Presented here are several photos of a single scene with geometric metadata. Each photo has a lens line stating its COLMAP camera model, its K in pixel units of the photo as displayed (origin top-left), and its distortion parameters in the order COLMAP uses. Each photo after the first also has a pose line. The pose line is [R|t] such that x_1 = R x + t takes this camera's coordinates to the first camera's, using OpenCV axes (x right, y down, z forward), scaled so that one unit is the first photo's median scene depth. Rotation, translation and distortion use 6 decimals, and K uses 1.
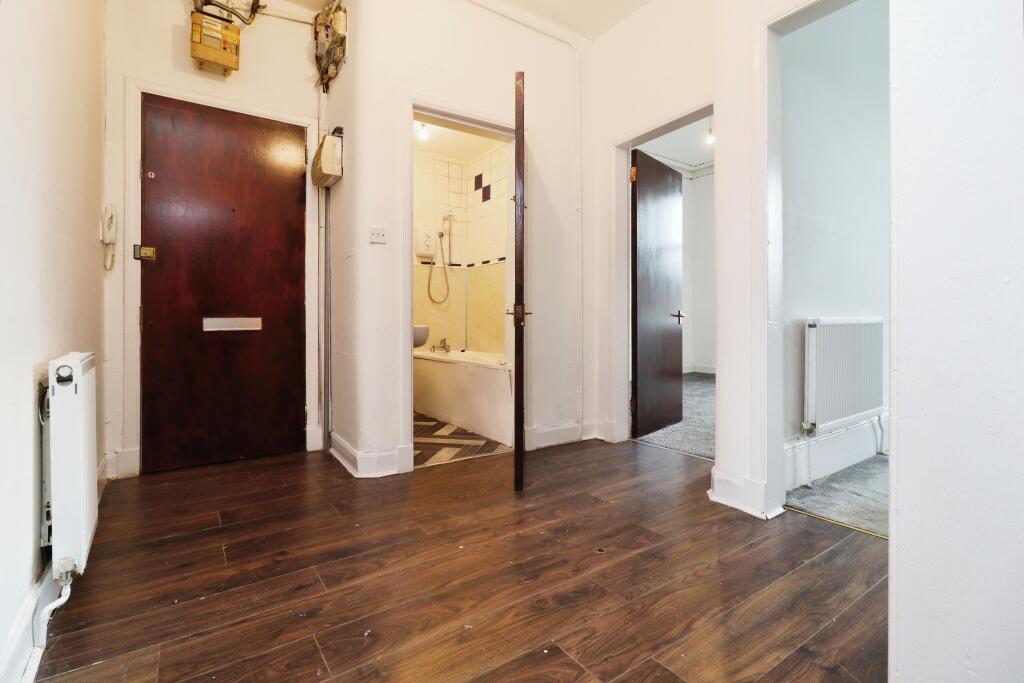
lens RADIAL K [[473.0, 0, 511.7], [0, 473.0, 332.0], [0, 0, 1]] dist [-0.003441, -0.000476]
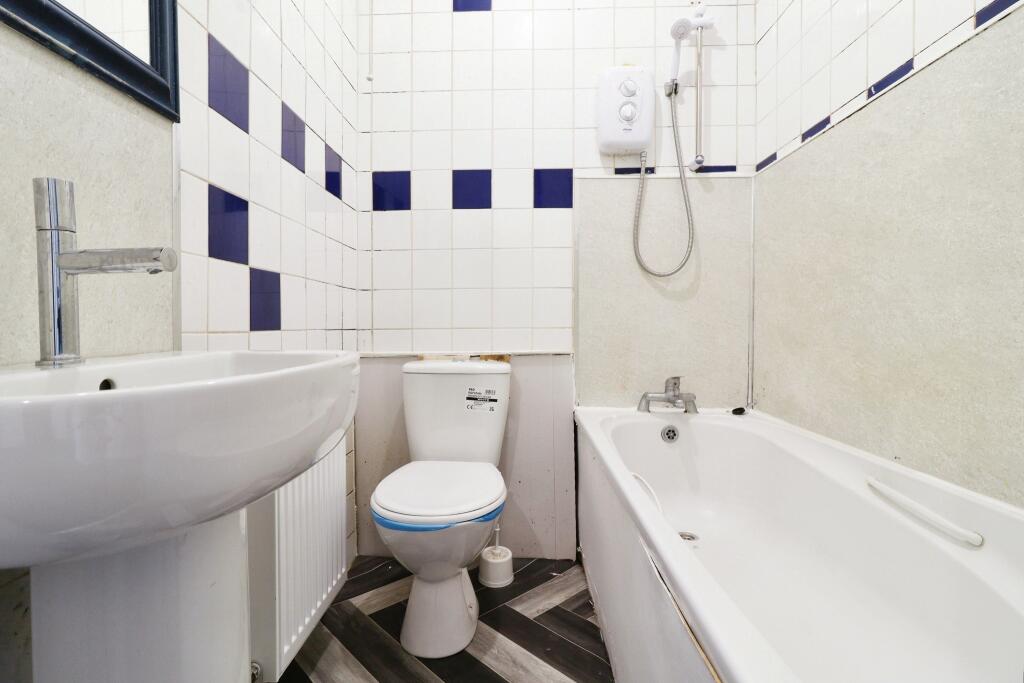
lens RADIAL K [[504.2, 0, 507.8], [0, 504.2, 336.2], [0, 0, 1]] dist [0.001870, -0.000003]
pose [[0.810635, 0.005890, -0.585522, -0.024136], [-0.012029, 0.999906, -0.006596, -0.011513], [0.585428, 0.012391, 0.810630, 0.614841]]
